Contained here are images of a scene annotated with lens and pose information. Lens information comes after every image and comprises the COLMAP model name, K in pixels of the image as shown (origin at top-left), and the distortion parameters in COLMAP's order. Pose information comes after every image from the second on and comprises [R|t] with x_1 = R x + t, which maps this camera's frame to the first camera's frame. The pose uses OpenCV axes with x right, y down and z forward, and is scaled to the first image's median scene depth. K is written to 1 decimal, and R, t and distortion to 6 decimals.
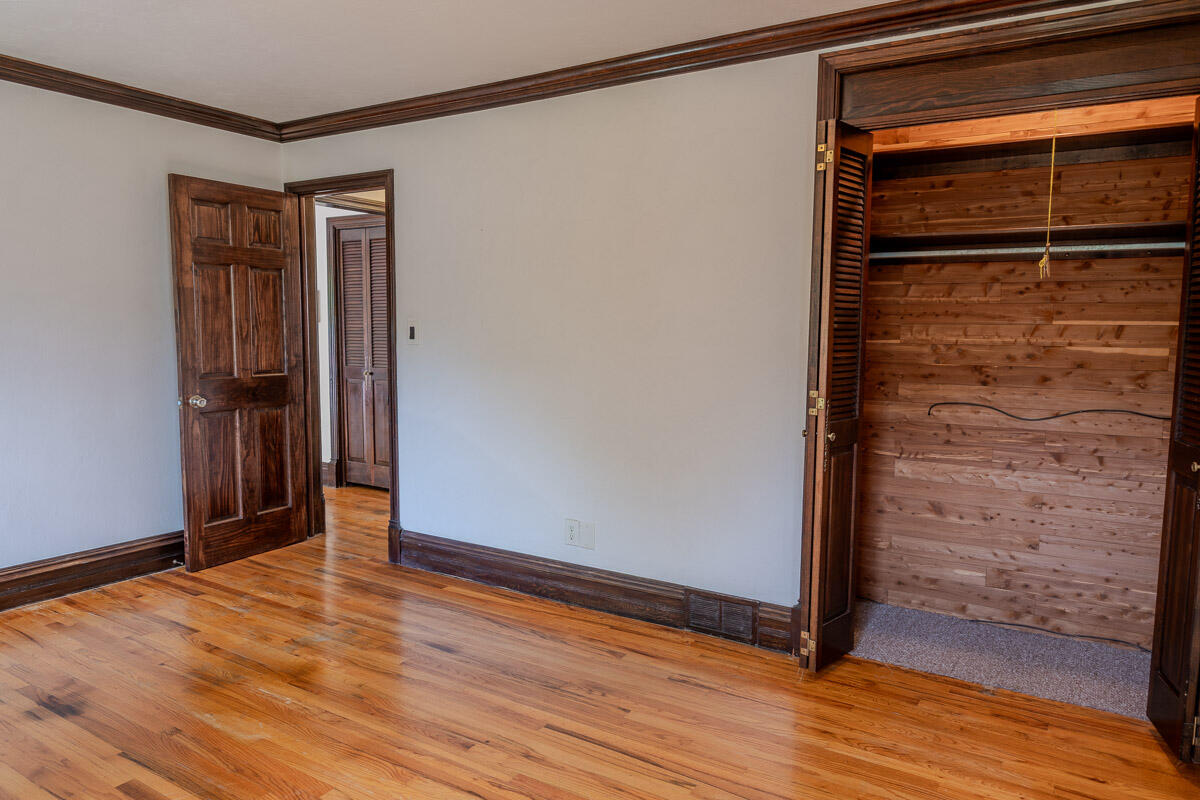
lens RADIAL K [[779.4, 0, 600.0], [0, 779.4, 400.0], [0, 0, 1]] dist [-0.005346, -0.001929]
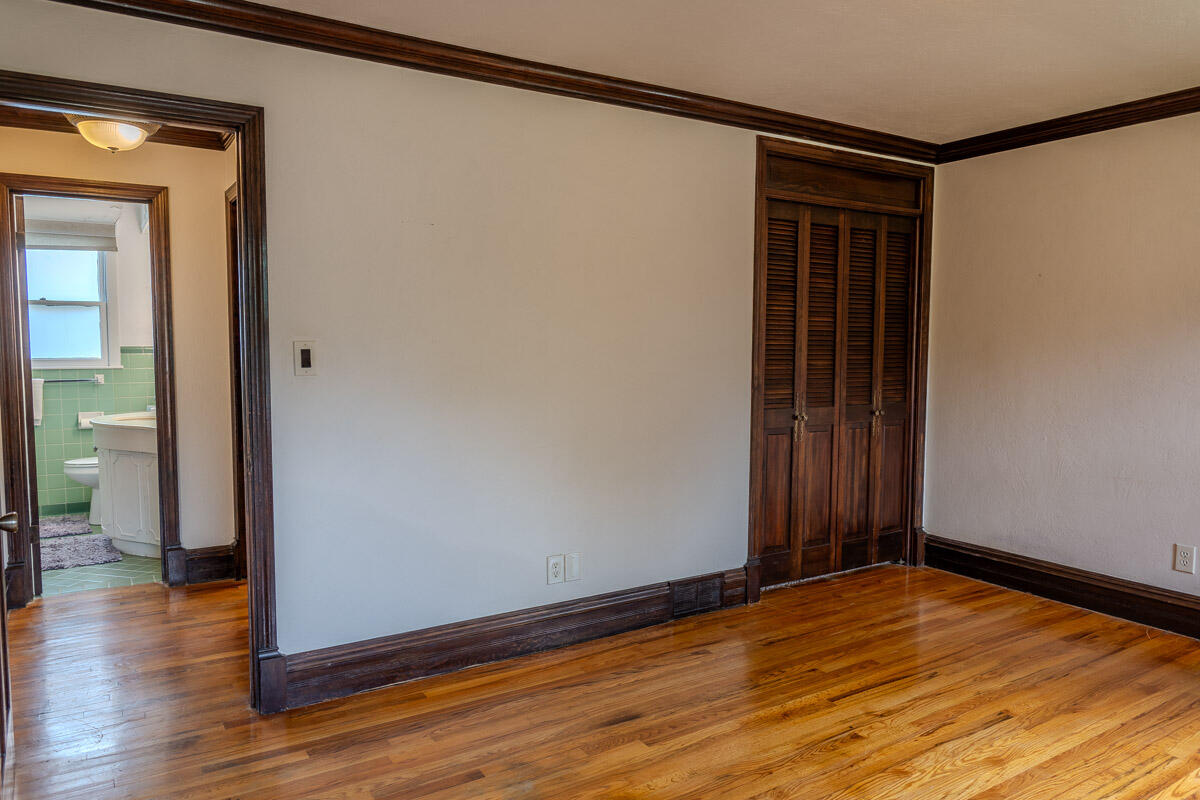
lens RADIAL K [[800.8, 0, 600.0], [0, 800.8, 400.0], [0, 0, 1]] dist [0.002056, -0.002390]
pose [[0.451712, -0.074086, 0.889082, -0.939804], [0.089402, 0.995289, 0.037514, -0.066695], [-0.887673, 0.062540, 0.456207, 0.573350]]
